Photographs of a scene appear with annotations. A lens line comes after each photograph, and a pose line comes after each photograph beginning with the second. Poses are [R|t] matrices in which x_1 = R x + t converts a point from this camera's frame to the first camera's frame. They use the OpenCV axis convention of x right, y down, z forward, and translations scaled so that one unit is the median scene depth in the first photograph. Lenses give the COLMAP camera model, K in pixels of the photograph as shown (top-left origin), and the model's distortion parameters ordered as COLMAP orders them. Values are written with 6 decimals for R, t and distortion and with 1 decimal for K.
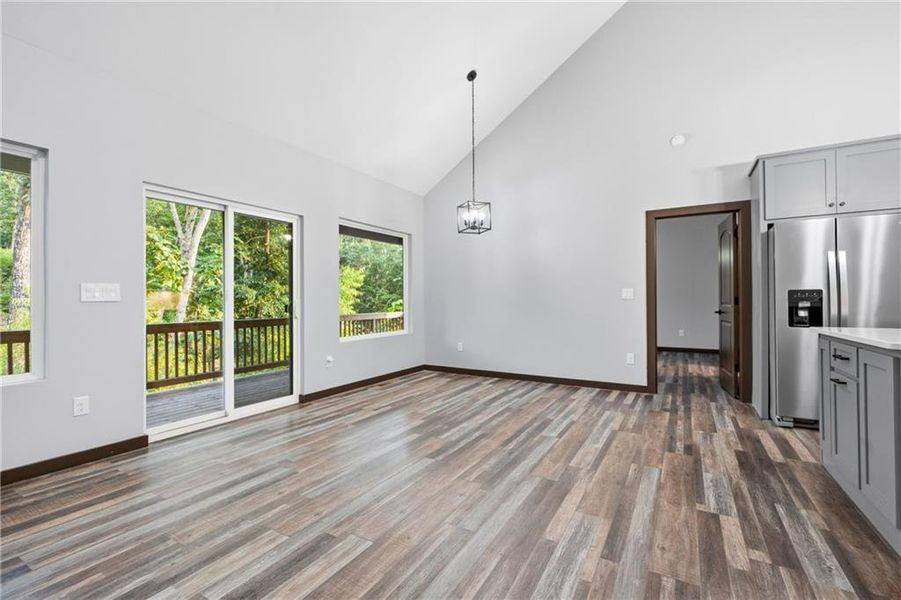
lens RADIAL K [[409.6, 0, 451.7], [0, 409.6, 299.7], [0, 0, 1]] dist [-0.008473, 0.002315]
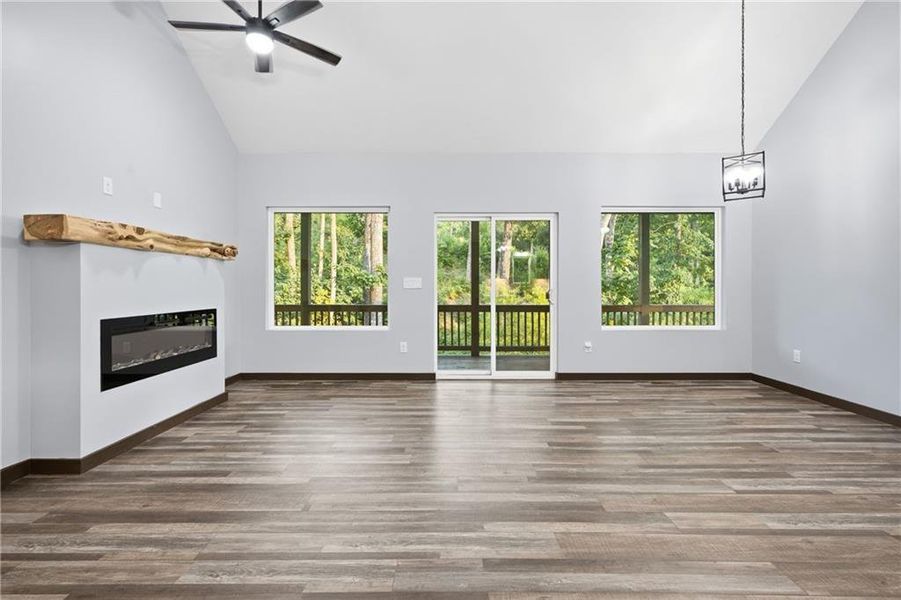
lens RADIAL K [[409.6, 0, 445.1], [0, 409.6, 298.9], [0, 0, 1]] dist [-0.008473, 0.002315]
pose [[0.487281, 0.028286, -0.872787, 0.707034], [-0.002605, 0.999518, 0.030938, -0.006526], [0.873241, -0.012802, 0.487120, 0.284494]]
